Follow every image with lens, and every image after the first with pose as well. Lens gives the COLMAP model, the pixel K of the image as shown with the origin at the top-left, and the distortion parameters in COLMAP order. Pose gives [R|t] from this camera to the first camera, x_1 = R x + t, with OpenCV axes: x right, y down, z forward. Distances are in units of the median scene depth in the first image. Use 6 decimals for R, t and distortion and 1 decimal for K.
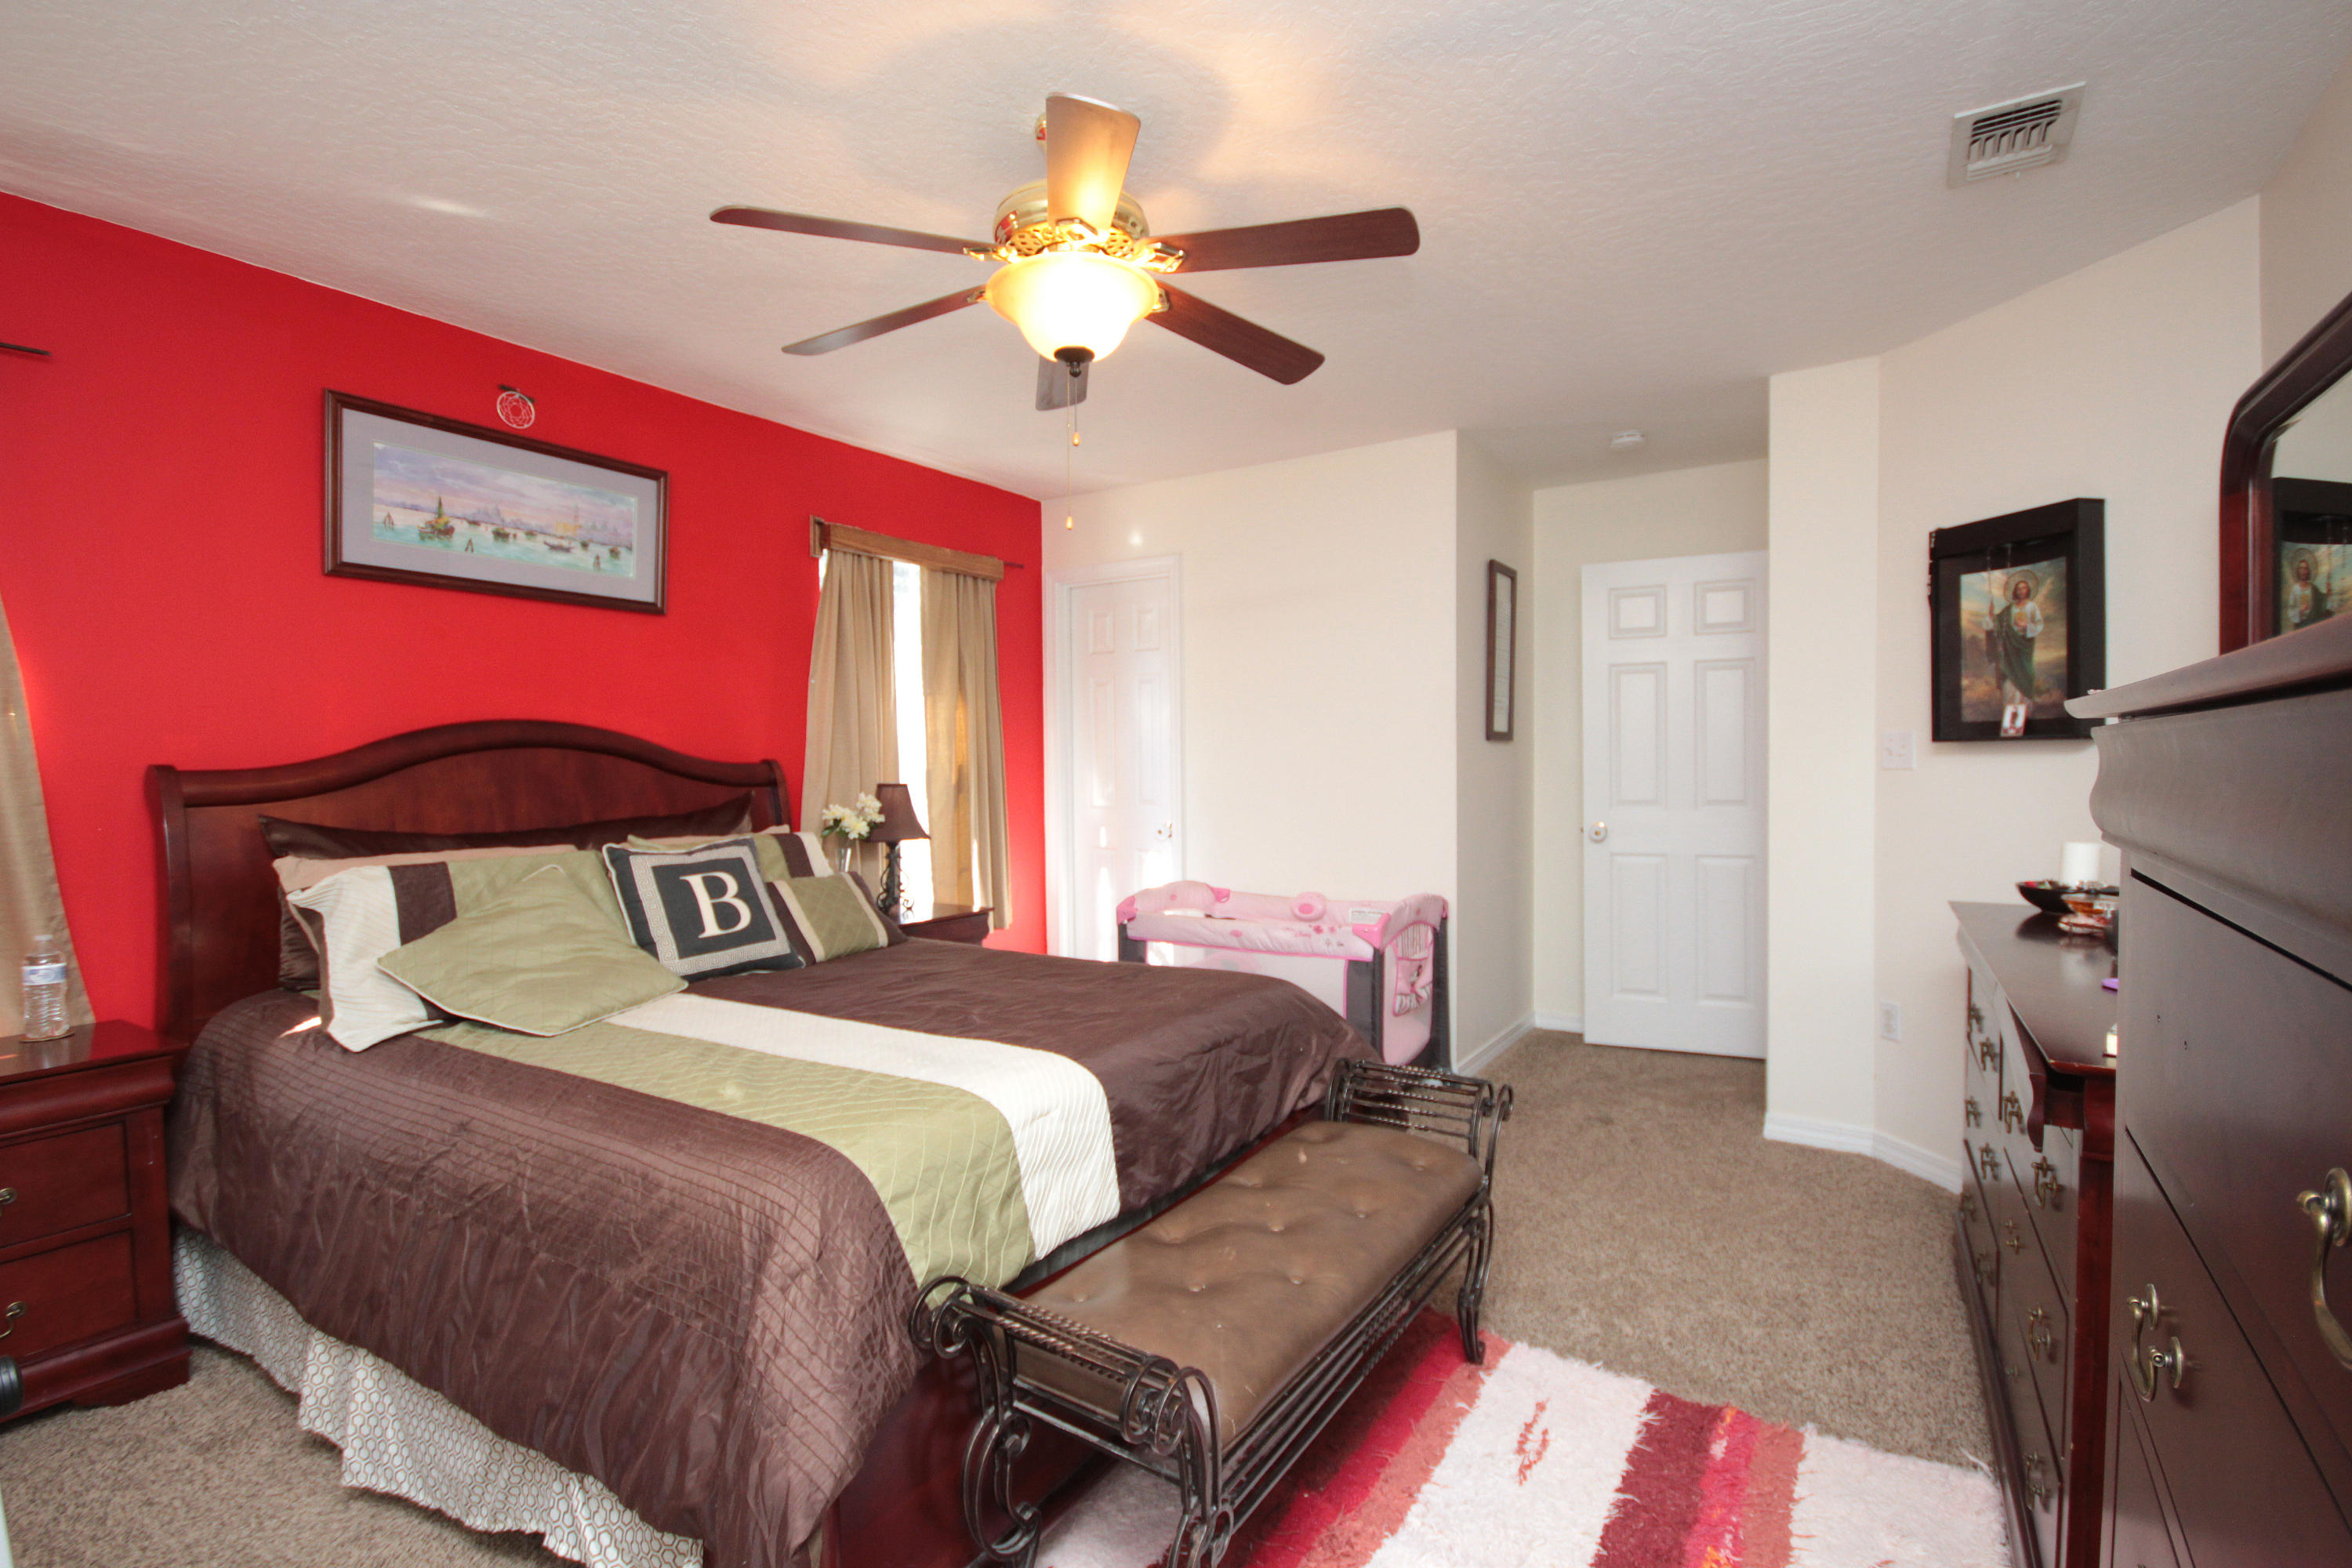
lens RADIAL K [[1089.9, 0, 1168.8], [0, 1089.9, 779.5], [0, 0, 1]] dist [0.029194, -0.011426]
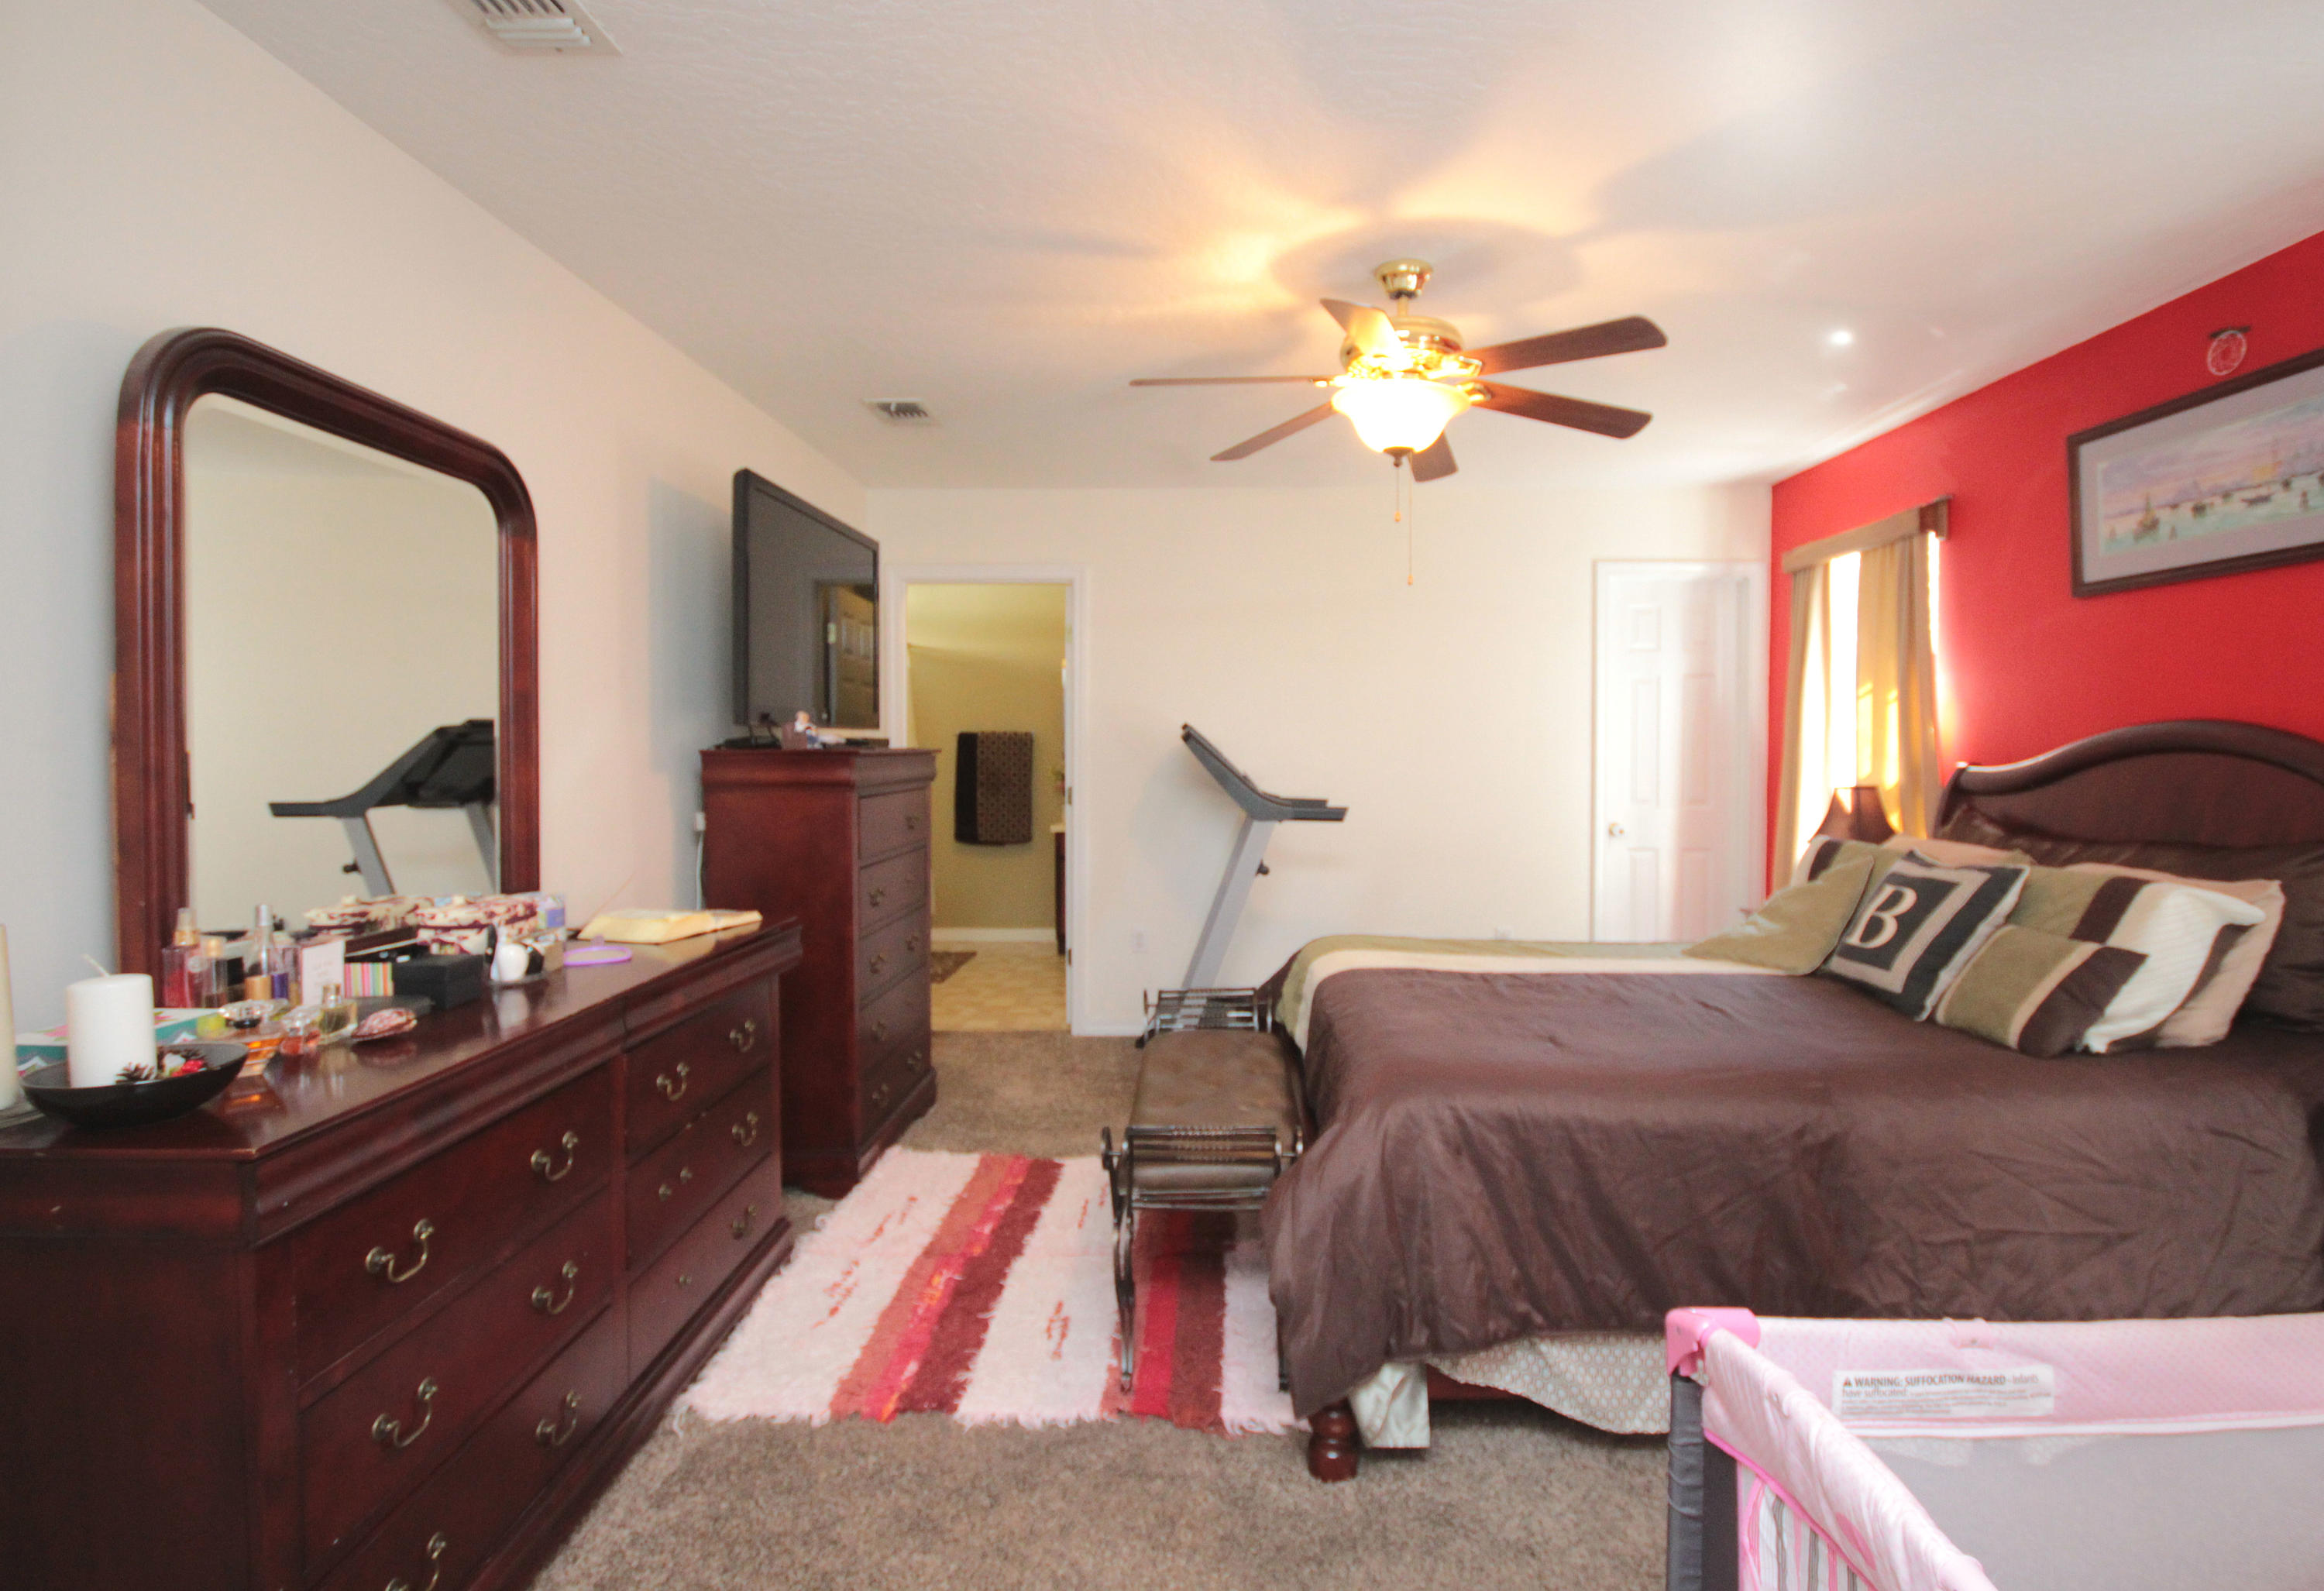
lens RADIAL K [[1136.1, 0, 1221.3], [0, 1136.1, 775.9], [0, 0, 1]] dist [0.010811, -0.009858]
pose [[-0.838572, 0.020345, -0.544410, 0.555311], [-0.009447, 0.998609, 0.051870, -0.051905], [0.544708, 0.048640, -0.837214, 1.383587]]
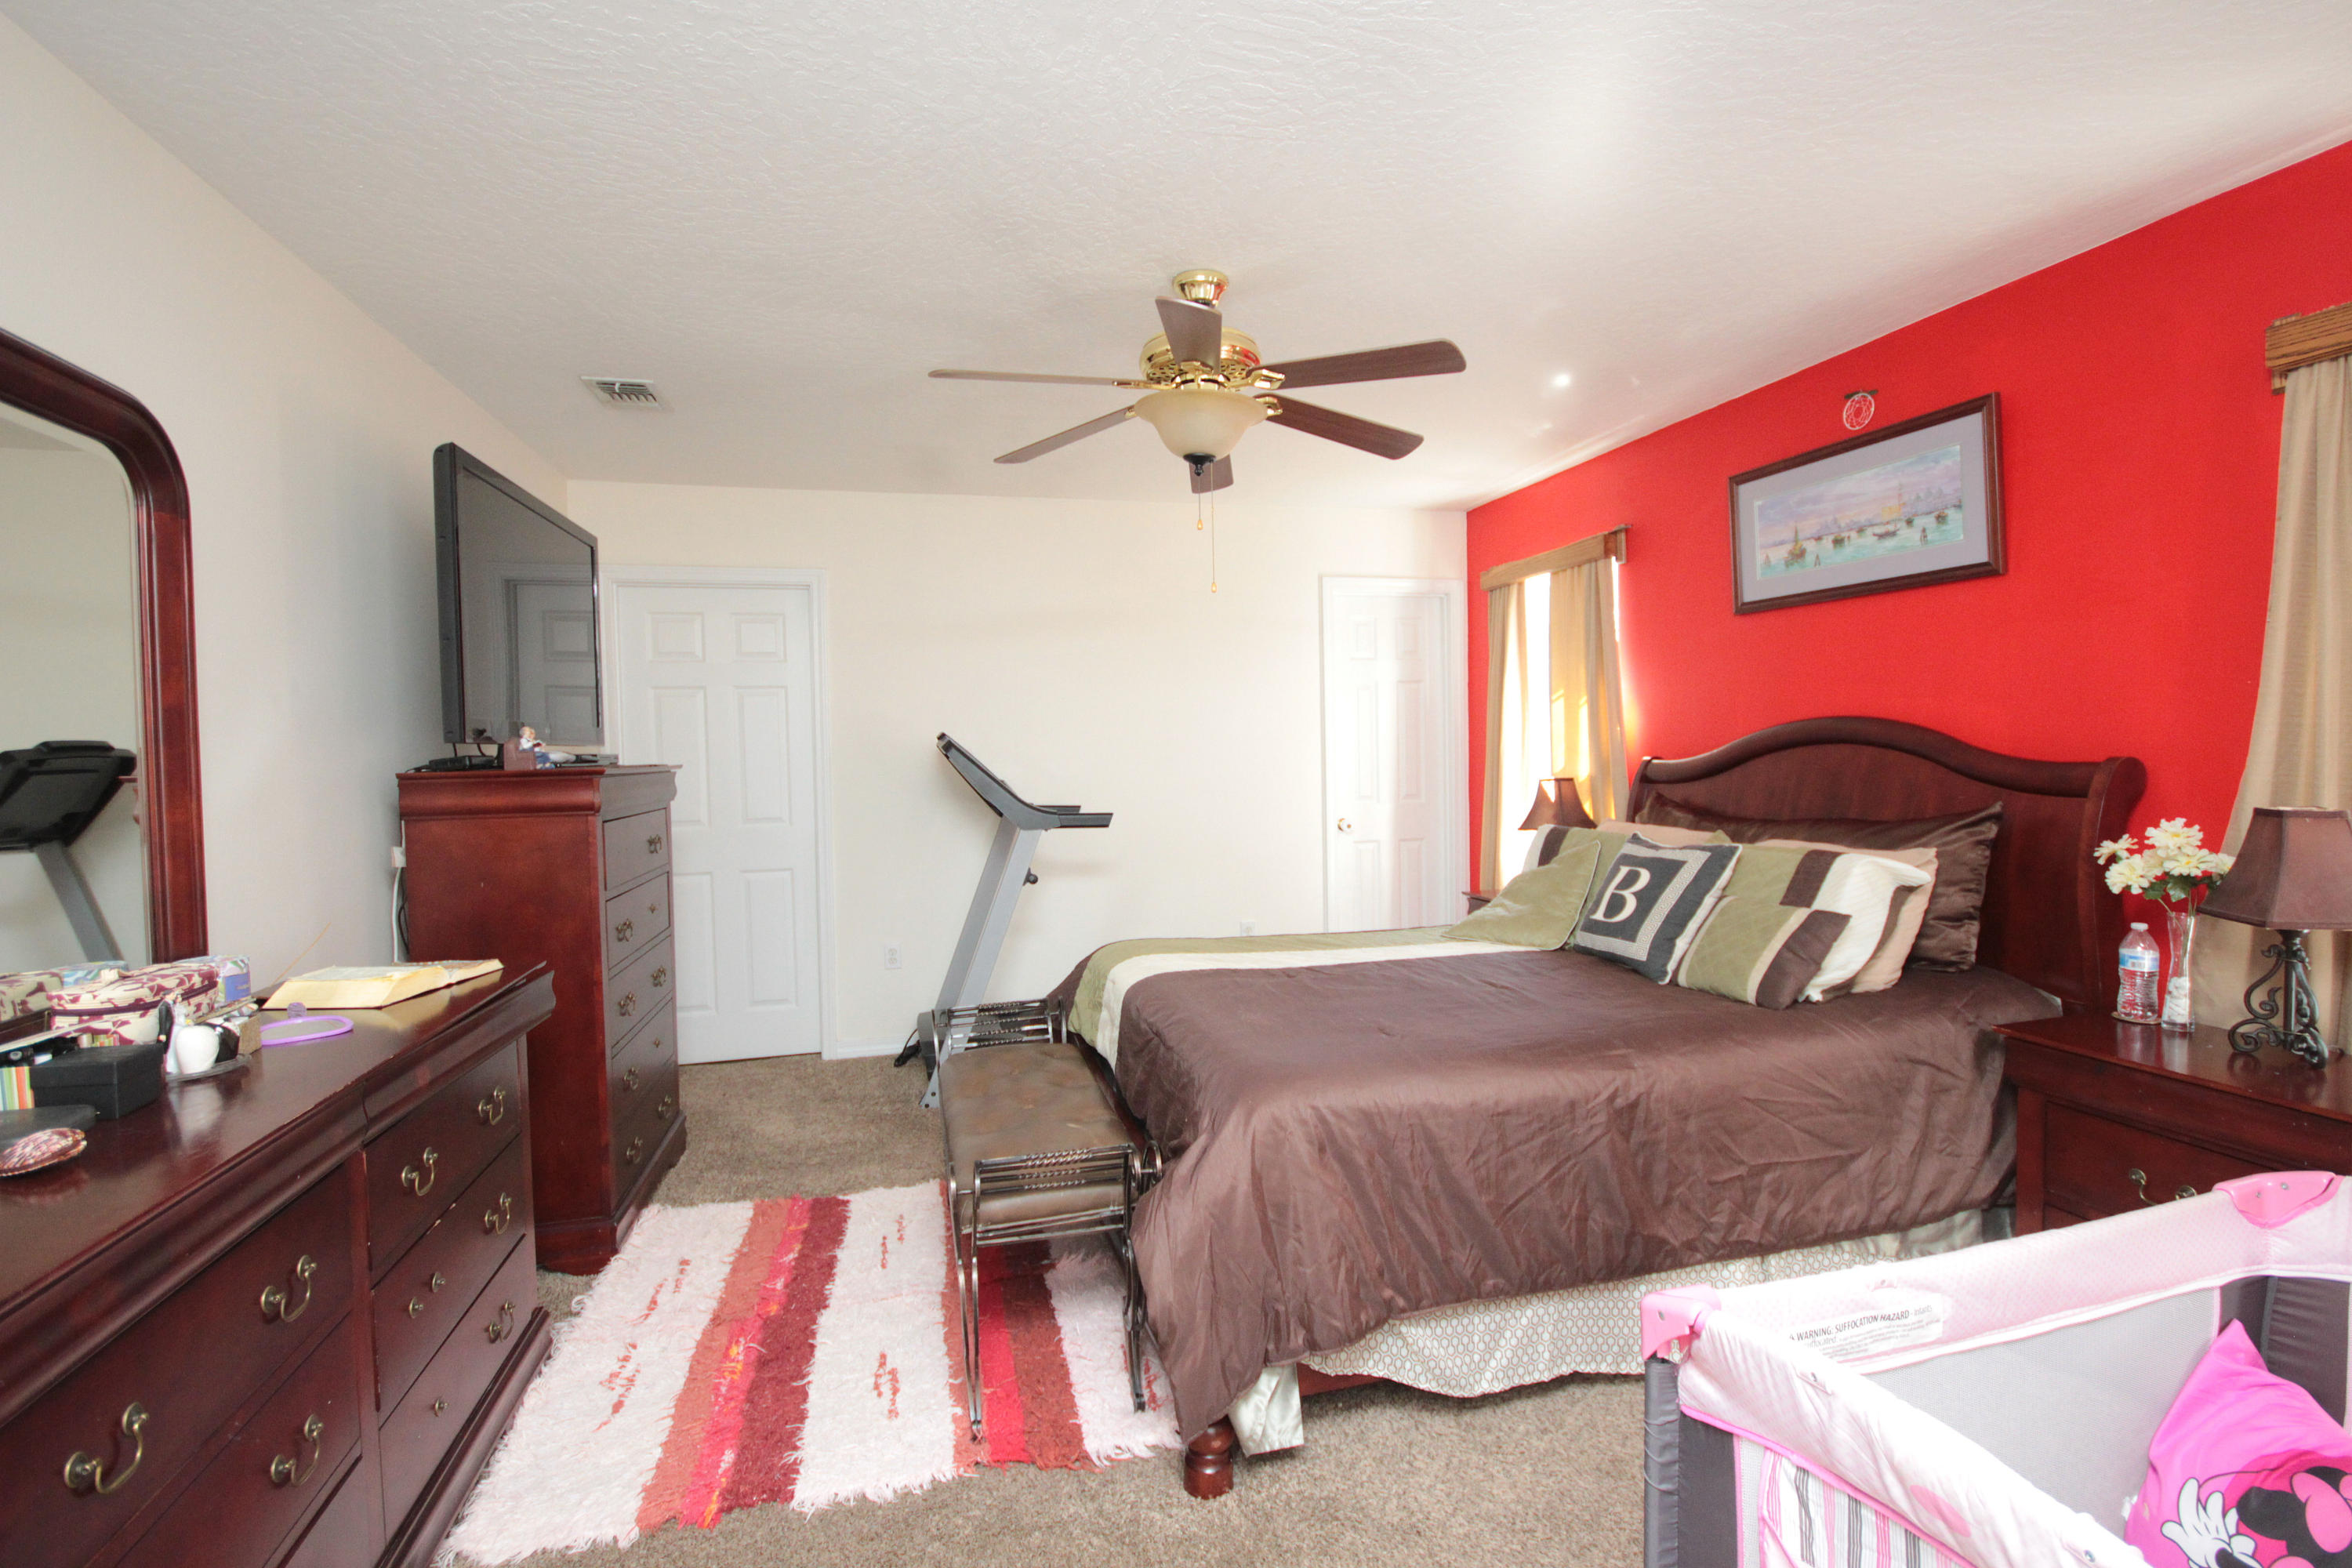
lens RADIAL K [[1080.1, 0, 1193.0], [0, 1080.1, 786.8], [0, 0, 1]] dist [0.015304, -0.013333]
pose [[-0.668689, 0.045723, -0.742135, 0.600536], [0.004635, 0.998344, 0.057332, -0.051948], [0.743528, 0.034897, -0.667794, 1.277592]]
